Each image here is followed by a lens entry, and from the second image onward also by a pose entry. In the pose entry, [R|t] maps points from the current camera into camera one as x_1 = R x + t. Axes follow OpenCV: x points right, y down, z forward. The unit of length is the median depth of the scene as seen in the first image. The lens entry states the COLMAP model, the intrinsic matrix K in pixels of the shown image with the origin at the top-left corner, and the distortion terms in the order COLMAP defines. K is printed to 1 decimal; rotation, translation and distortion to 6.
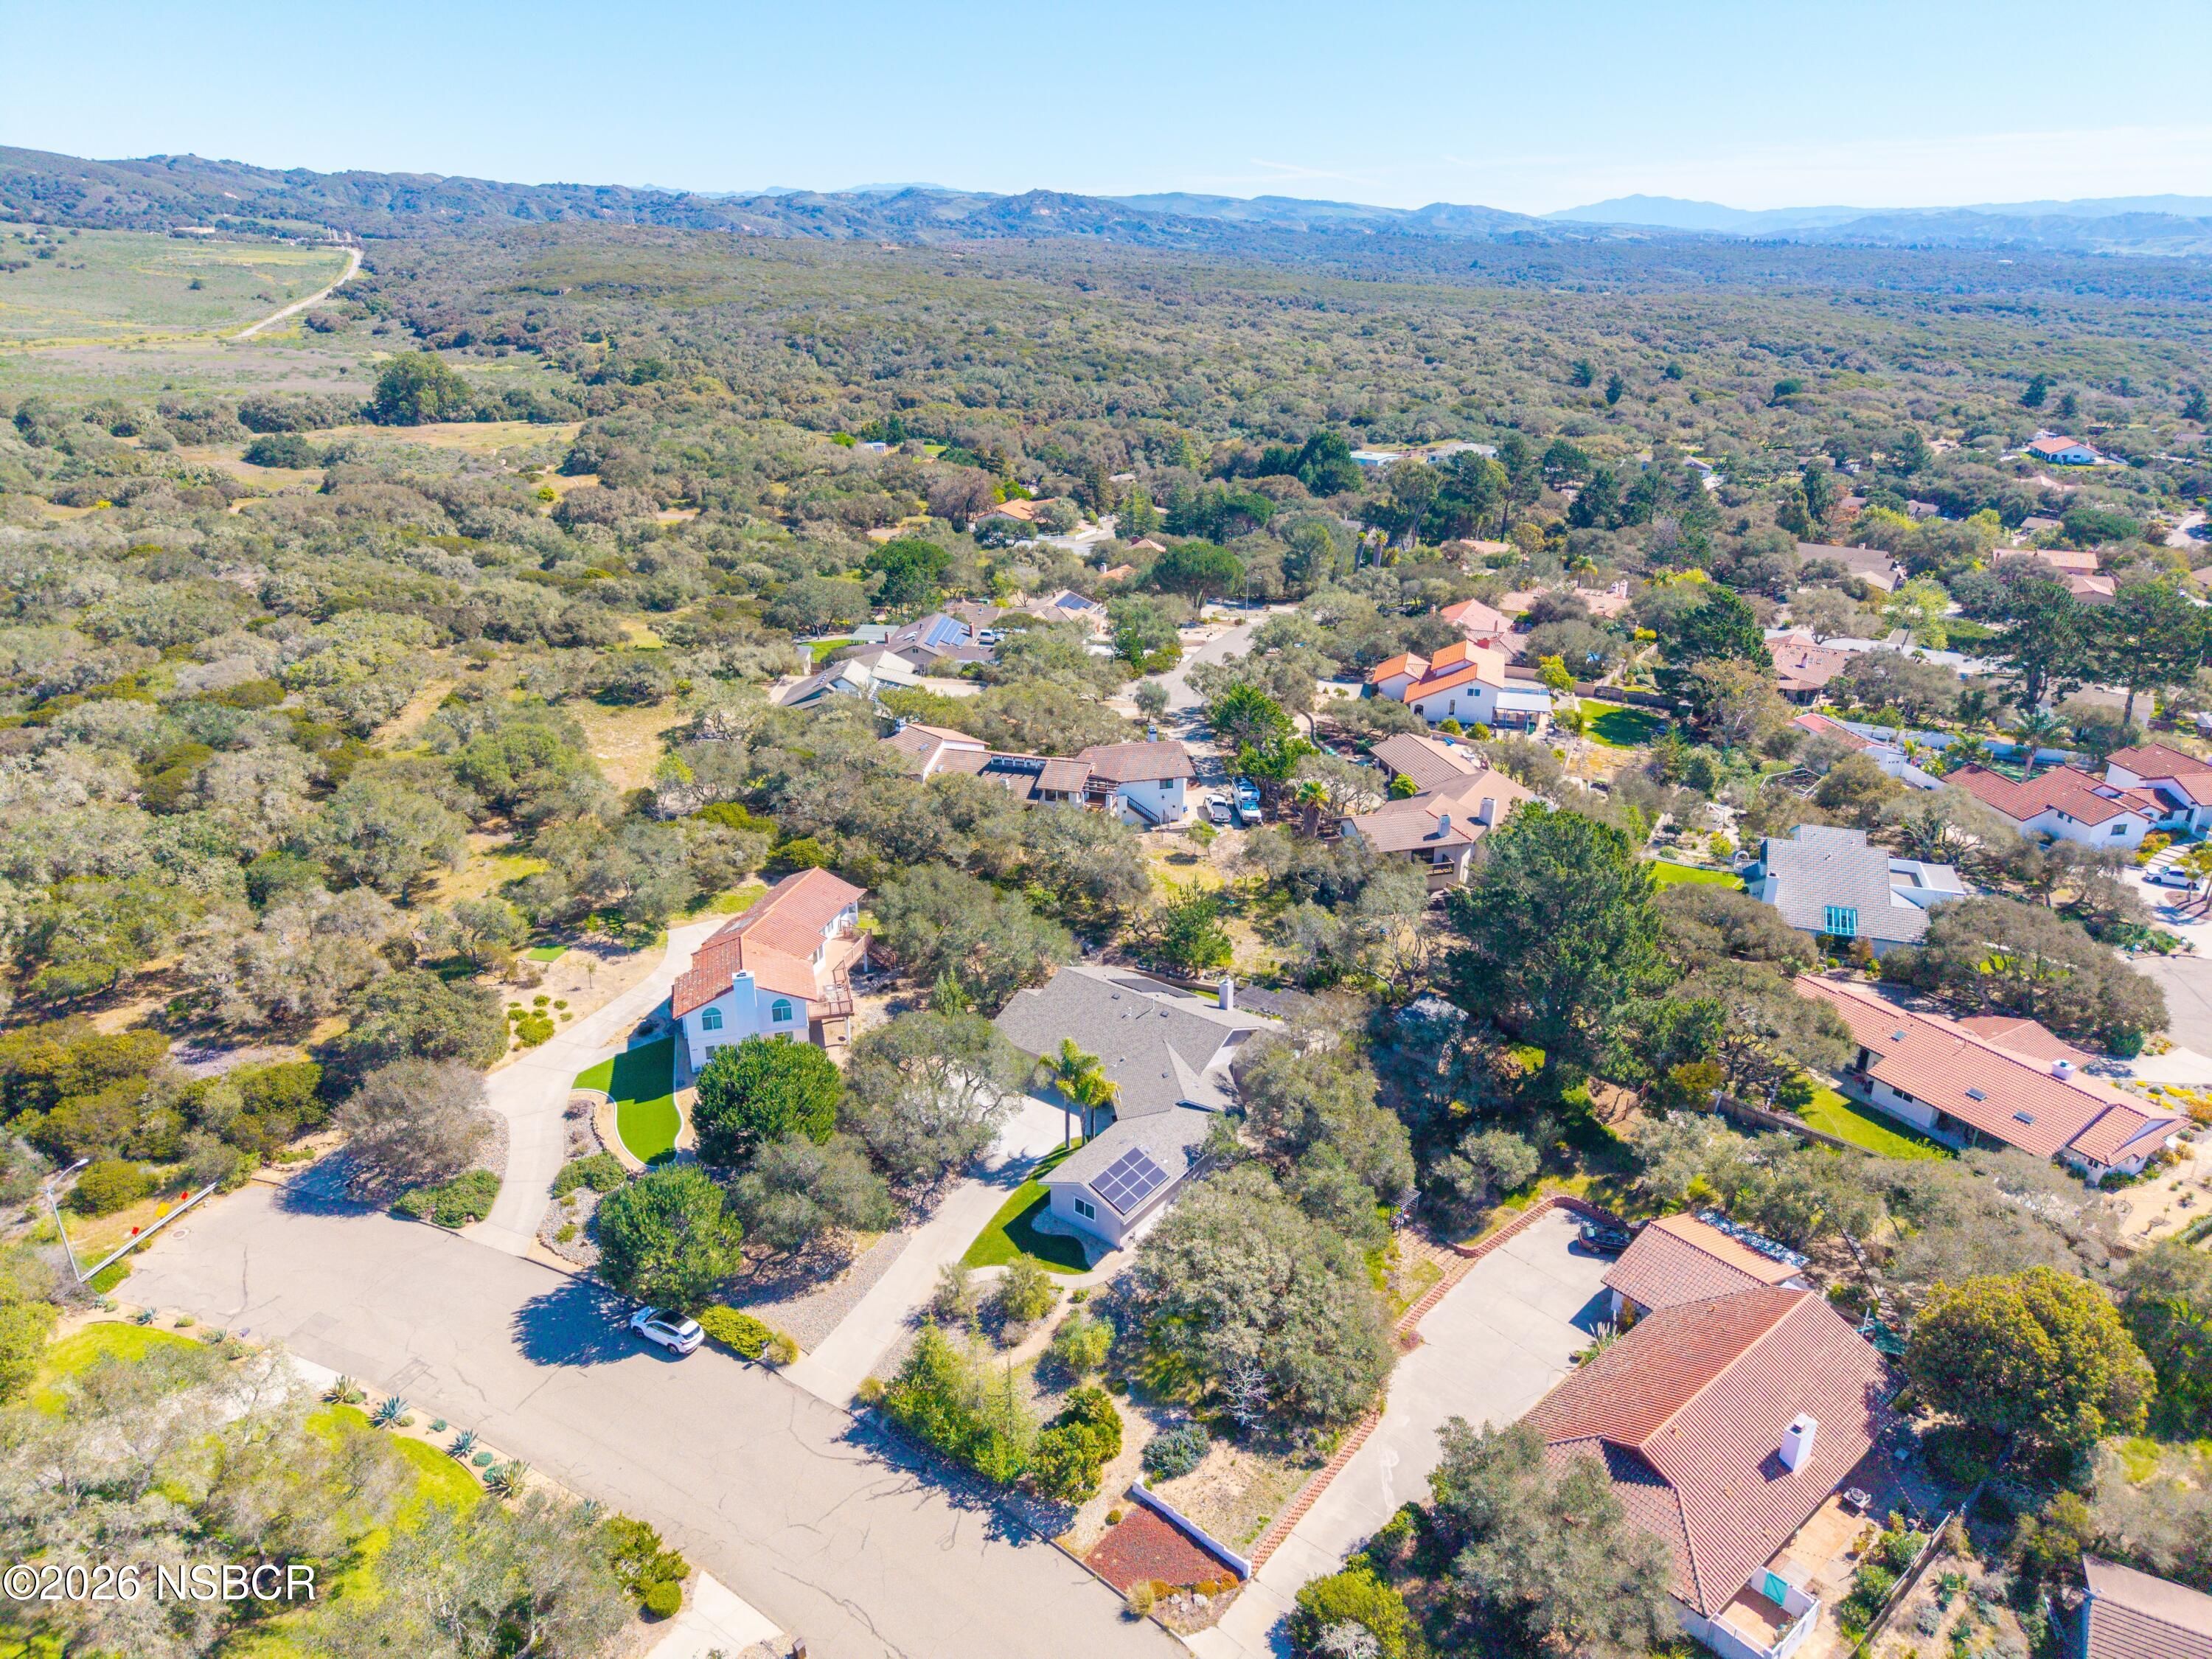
lens RADIAL K [[1490.5, 0, 1100.9], [0, 1490.5, 833.5], [0, 0, 1]] dist [0.019865, -0.019108]
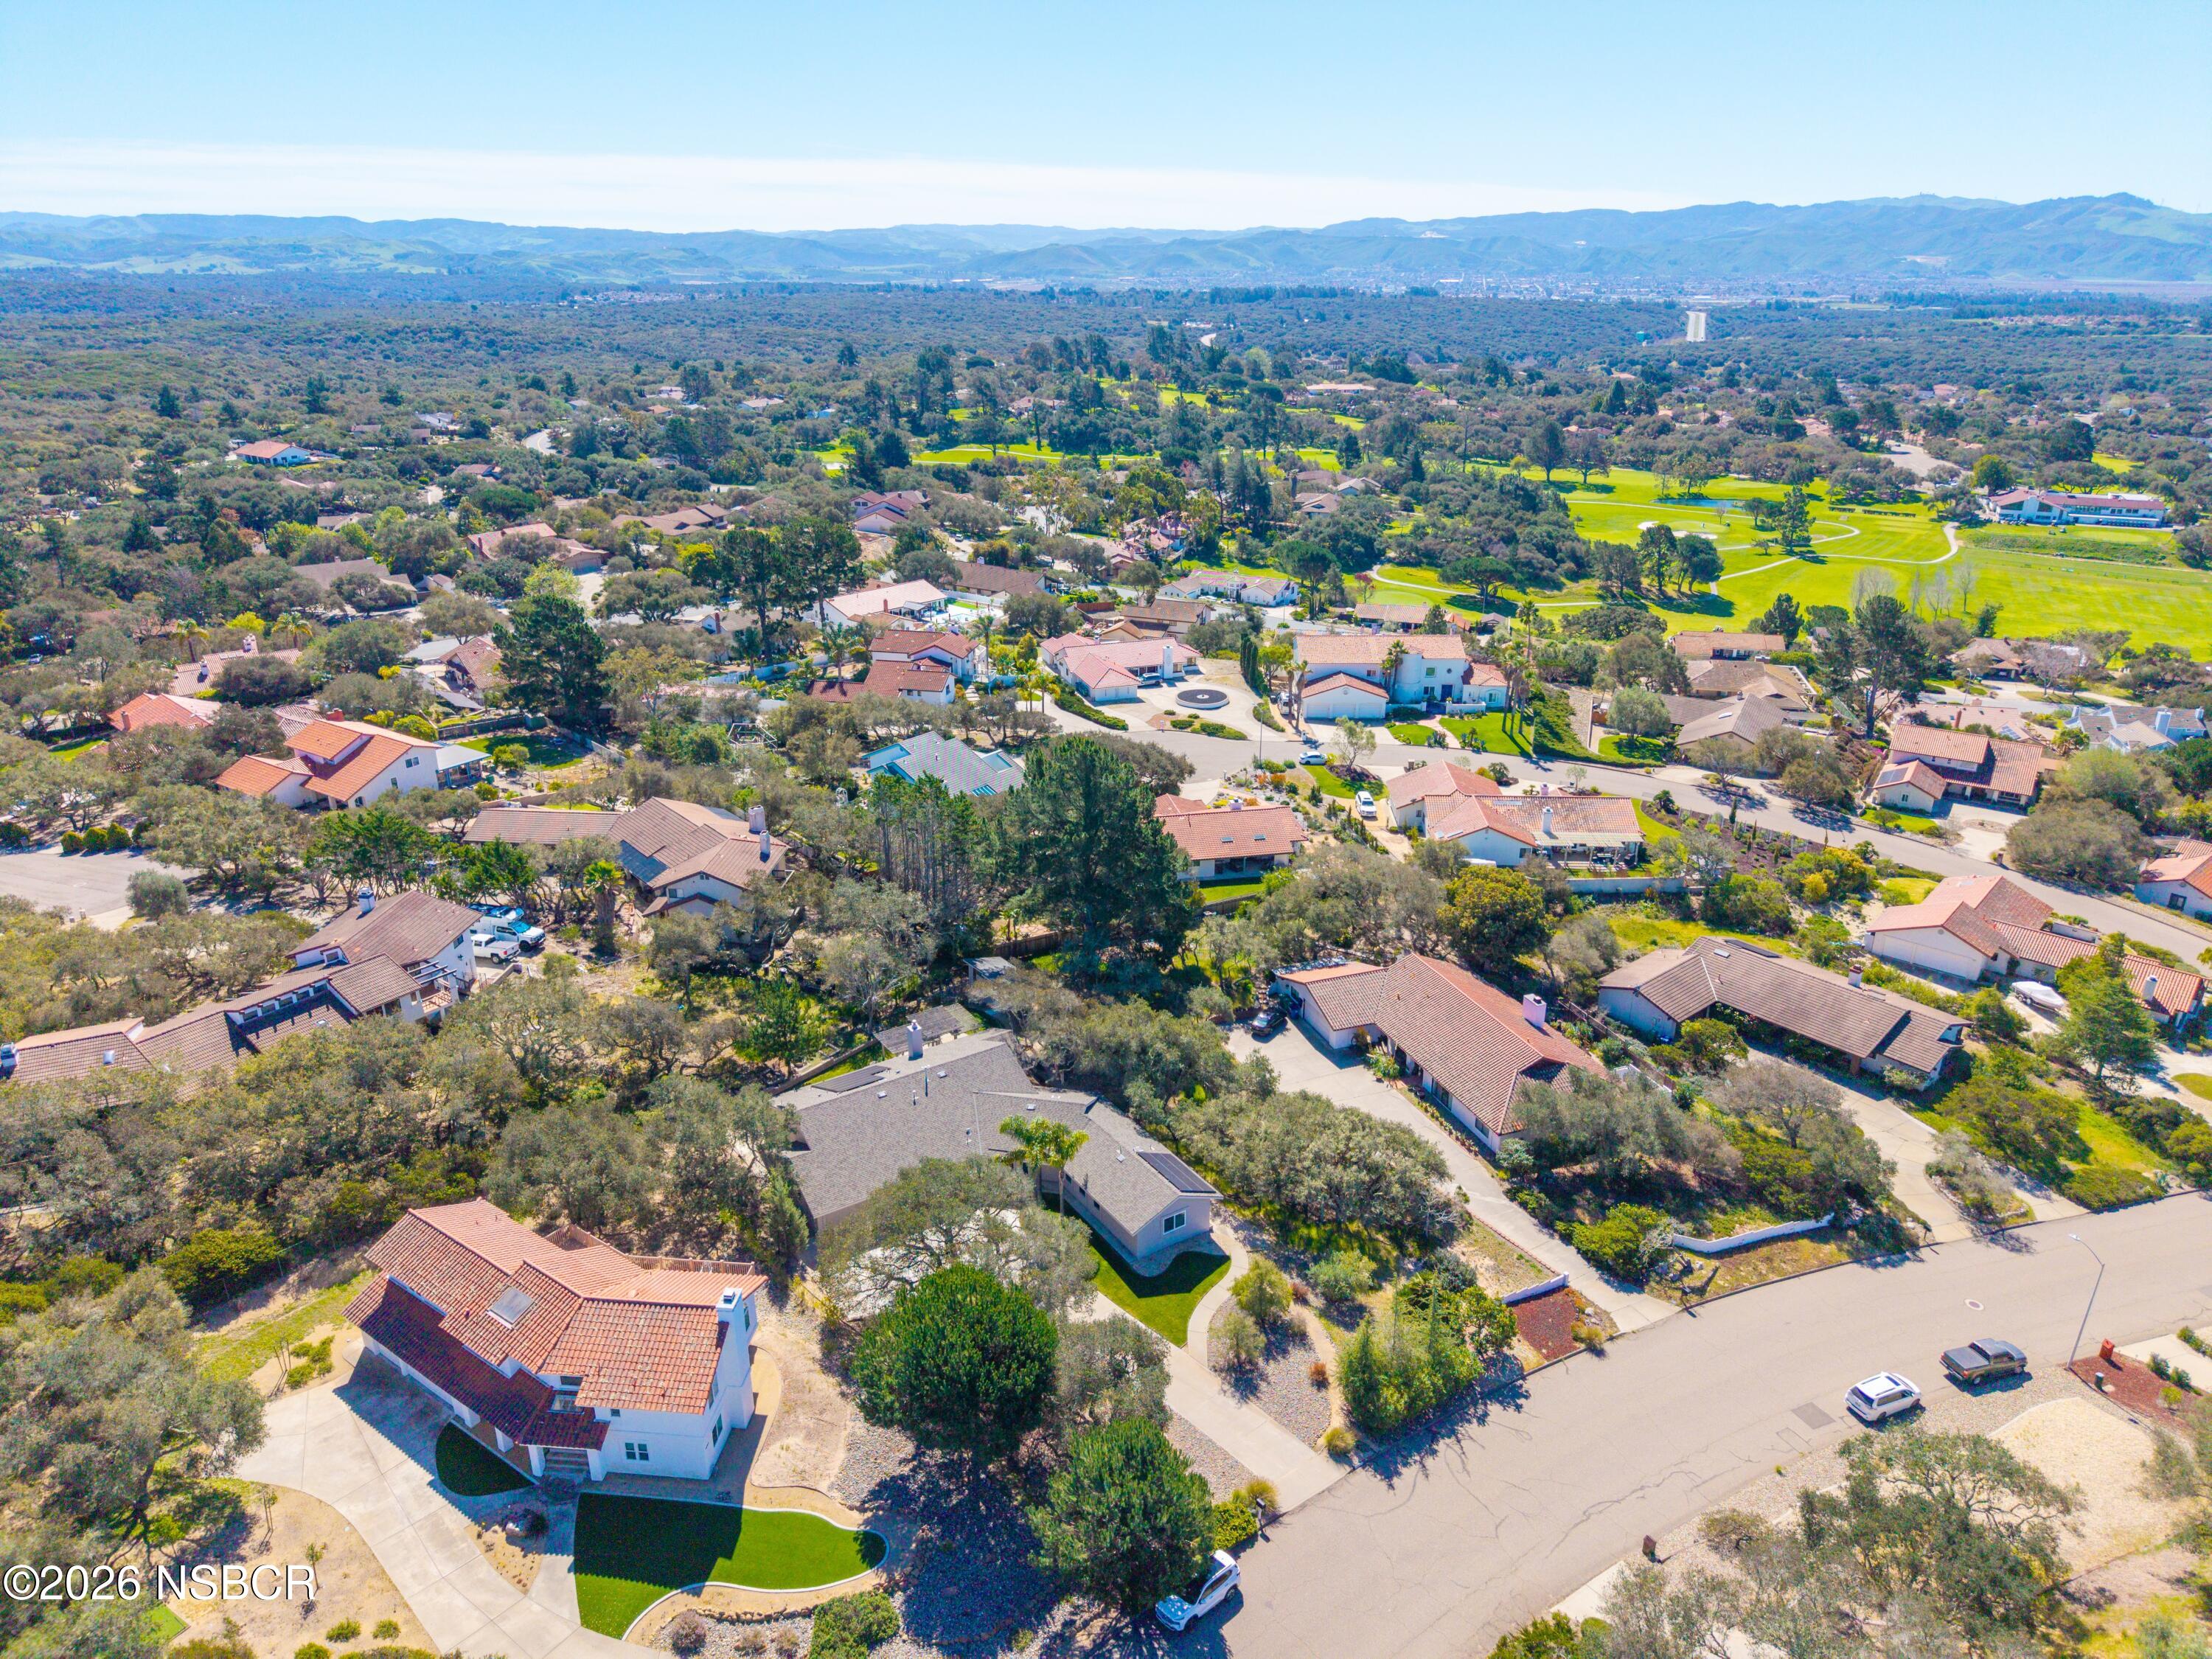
lens RADIAL K [[1490.5, 0, 1111.2], [0, 1490.5, 830.4], [0, 0, 1]] dist [0.019865, -0.019108]
pose [[0.336382, -0.345894, 0.875902, -0.504526], [0.353995, 0.908333, 0.222753, -0.138202], [-0.872660, 0.235135, 0.427991, 0.346734]]
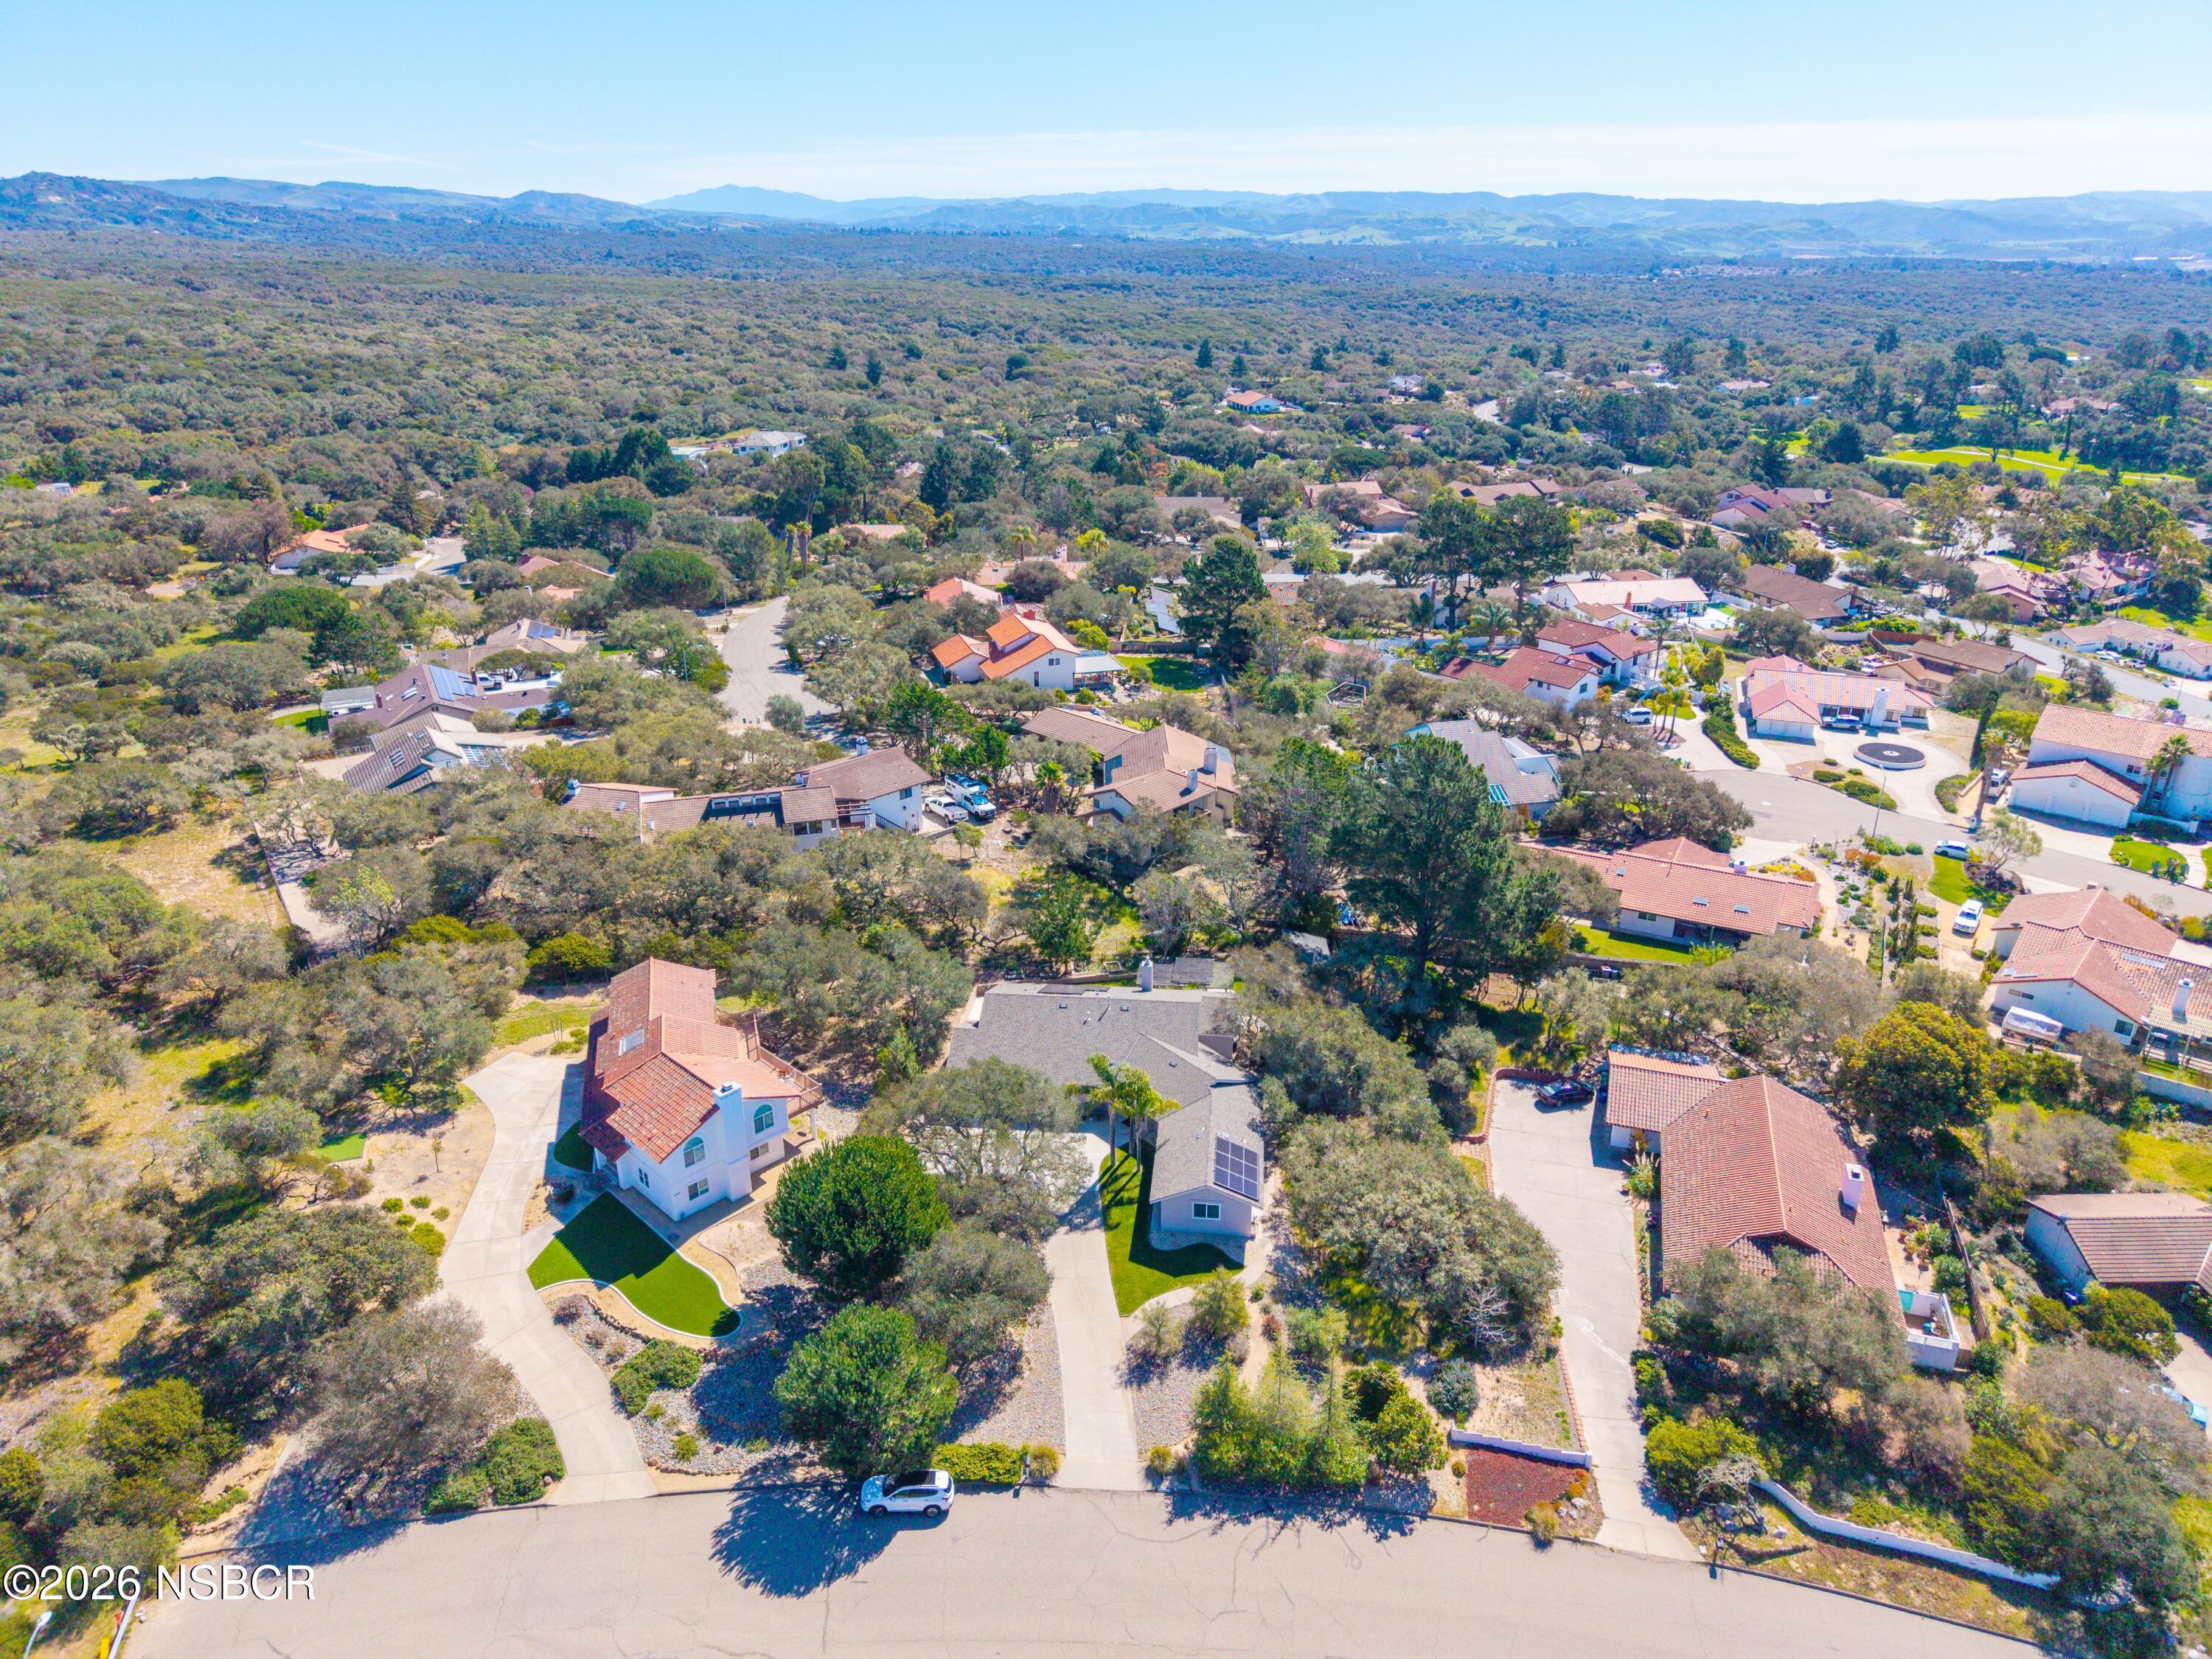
lens RADIAL K [[1490.5, 0, 1106.5], [0, 1490.5, 828.3], [0, 0, 1]] dist [0.019865, -0.019108]
pose [[0.853280, -0.200668, 0.481295, -0.305852], [0.199183, 0.978428, 0.054810, -0.037642], [-0.481912, 0.049097, 0.874843, 0.103402]]
